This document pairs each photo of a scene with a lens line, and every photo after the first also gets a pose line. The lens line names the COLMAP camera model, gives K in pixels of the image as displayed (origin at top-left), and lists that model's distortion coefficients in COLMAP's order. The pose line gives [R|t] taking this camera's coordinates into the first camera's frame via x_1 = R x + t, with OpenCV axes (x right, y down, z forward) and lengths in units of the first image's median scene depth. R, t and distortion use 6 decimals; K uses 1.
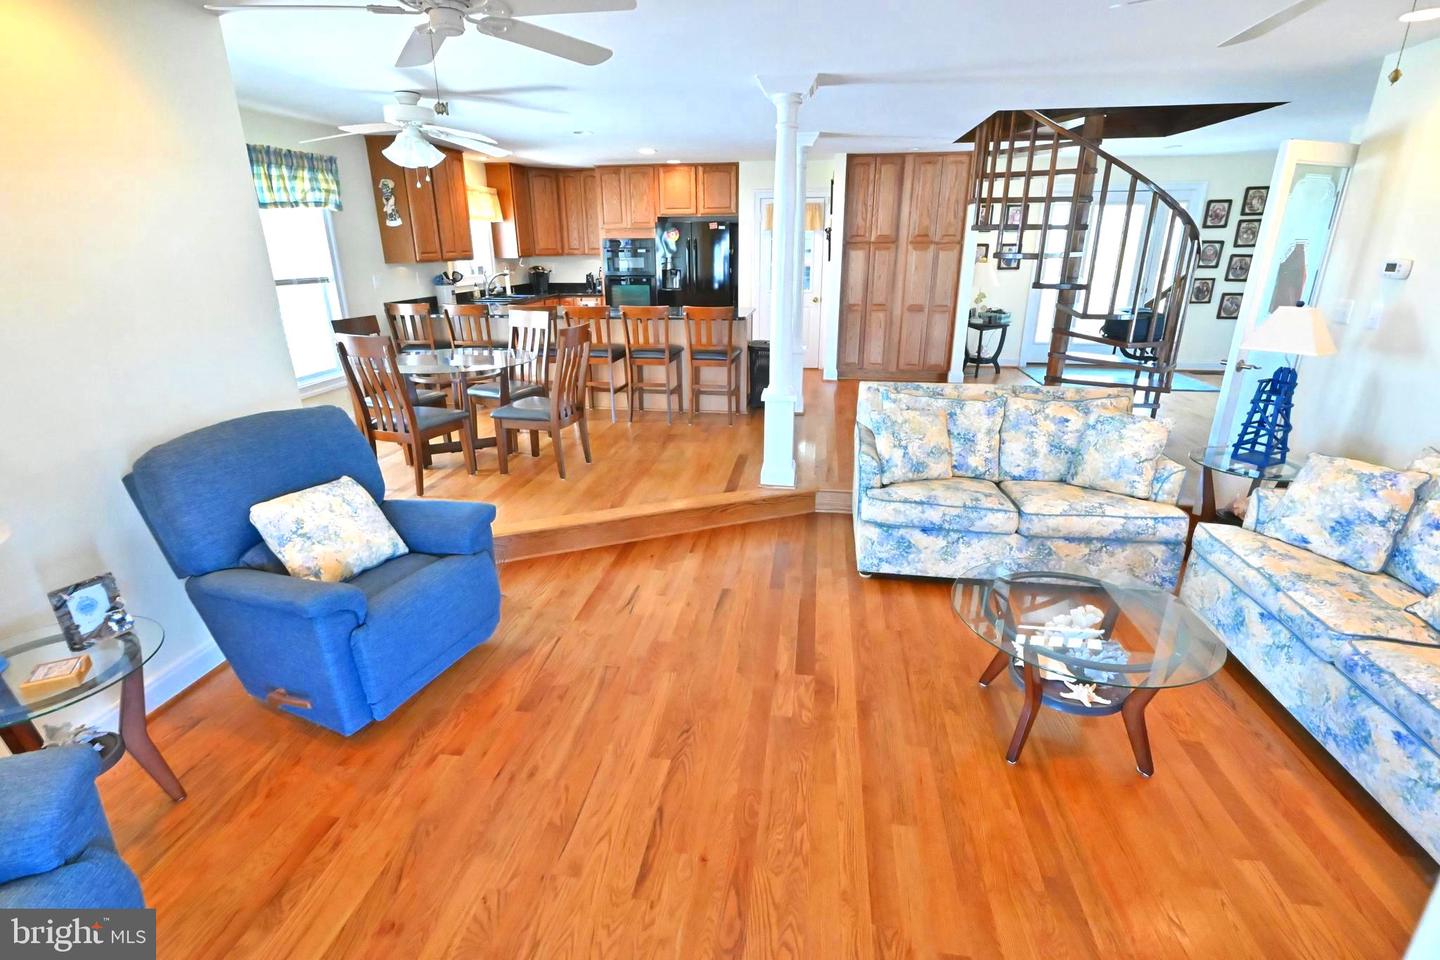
lens RADIAL K [[686.0, 0, 724.0], [0, 686.0, 481.8], [0, 0, 1]] dist [0.002768, 0.001131]
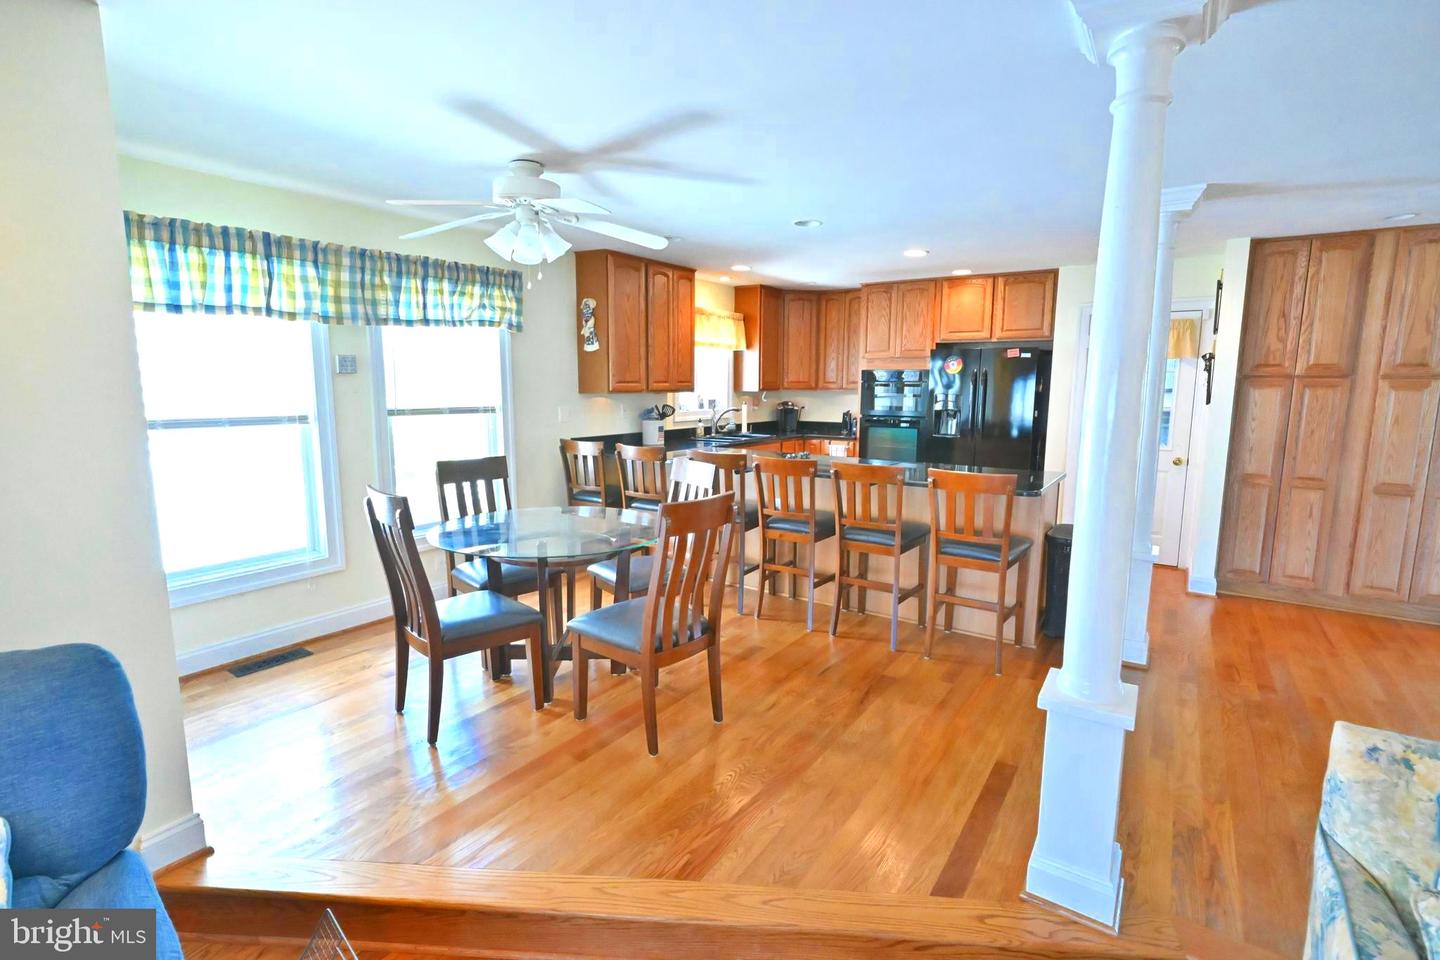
lens RADIAL K [[686.0, 0, 720.4], [0, 686.0, 473.7], [0, 0, 1]] dist [0.002768, 0.001131]
pose [[0.899811, 0.069495, -0.430709, 0.029580], [-0.154710, 0.973902, -0.166072, -0.092822], [0.407927, 0.216068, 0.887079, 0.294215]]
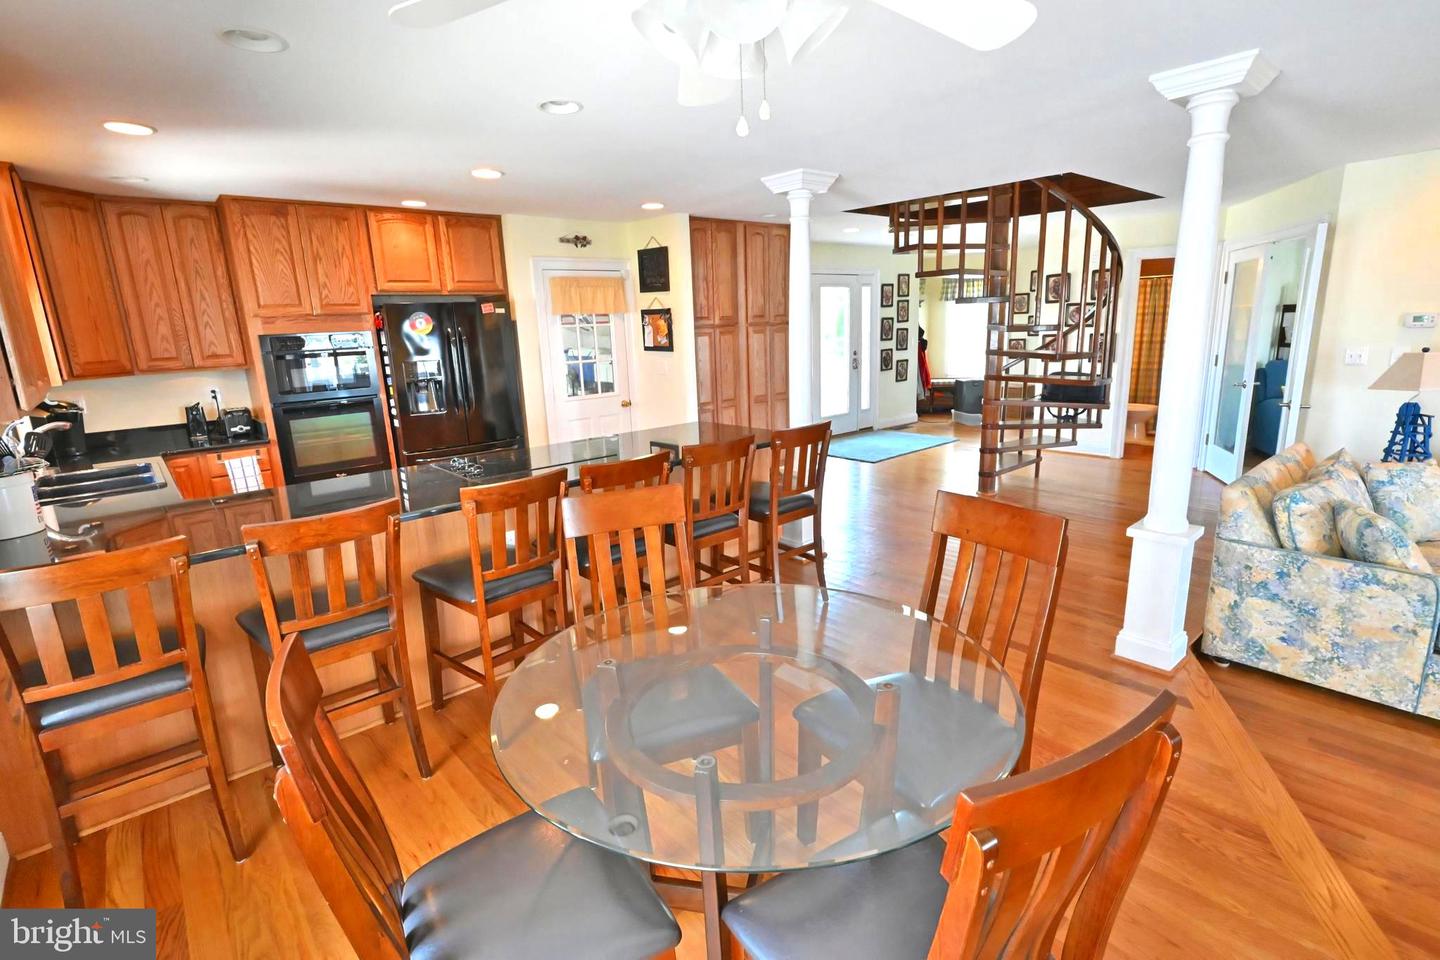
lens RADIAL K [[686.0, 0, 720.9], [0, 686.0, 472.1], [0, 0, 1]] dist [0.002768, 0.001131]
pose [[0.657720, -0.182223, 0.730889, -0.397832], [0.281645, 0.959413, -0.014252, -0.176855], [-0.698627, 0.215225, 0.682347, 0.501380]]
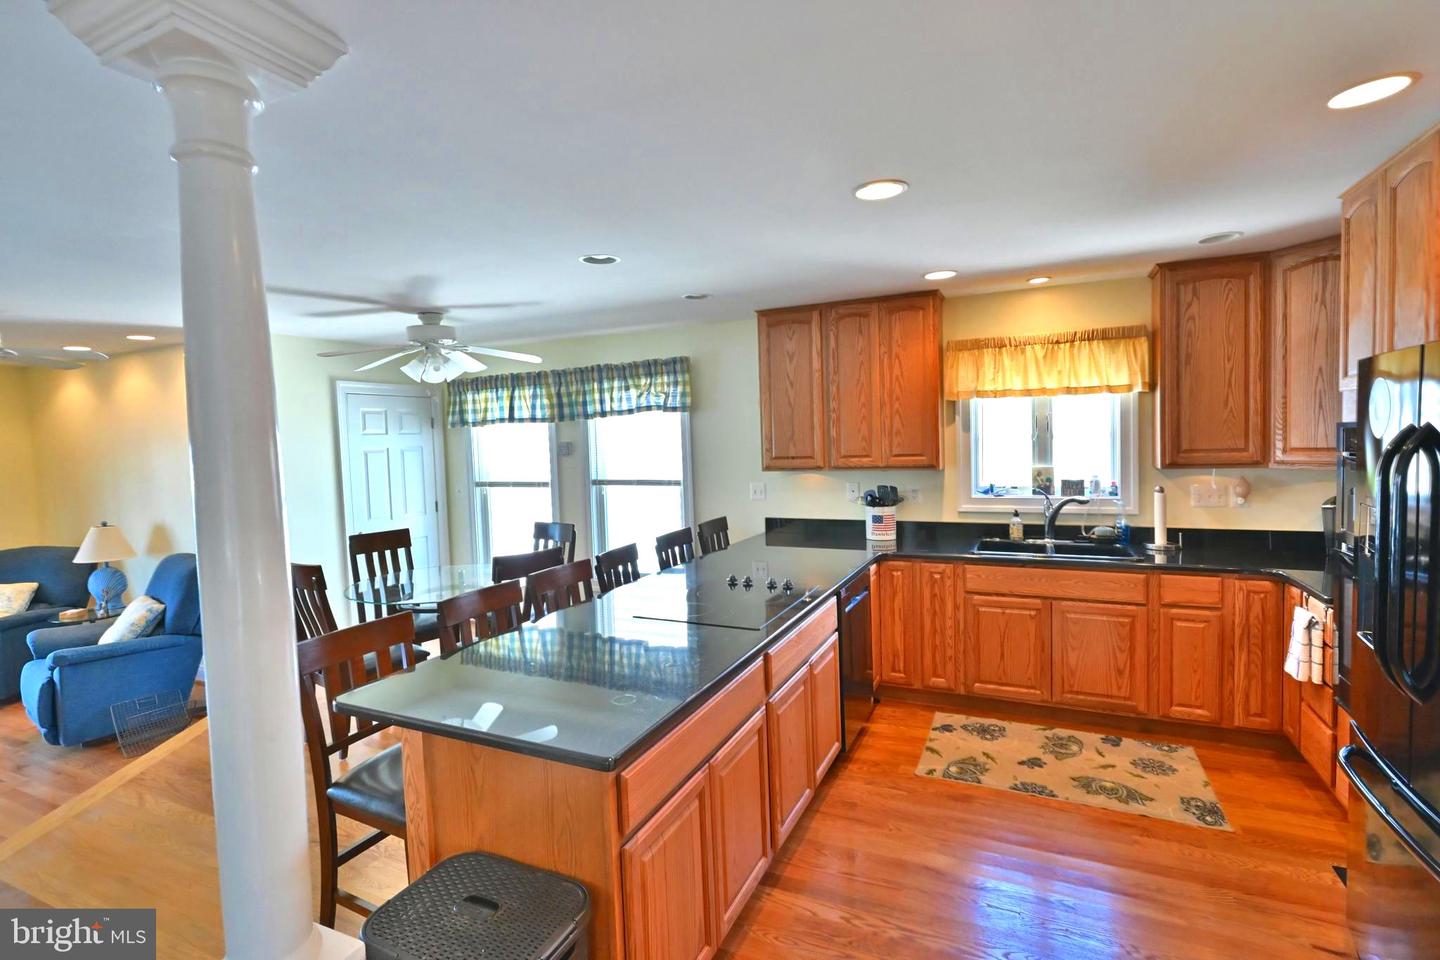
lens RADIAL K [[686.0, 0, 714.1], [0, 686.0, 467.4], [0, 0, 1]] dist [0.002768, 0.001131]
pose [[-0.288966, 0.054683, -0.955776, 0.219098], [-0.287373, 0.947371, 0.141085, -0.348744], [0.913190, 0.315433, -0.258044, 0.970342]]
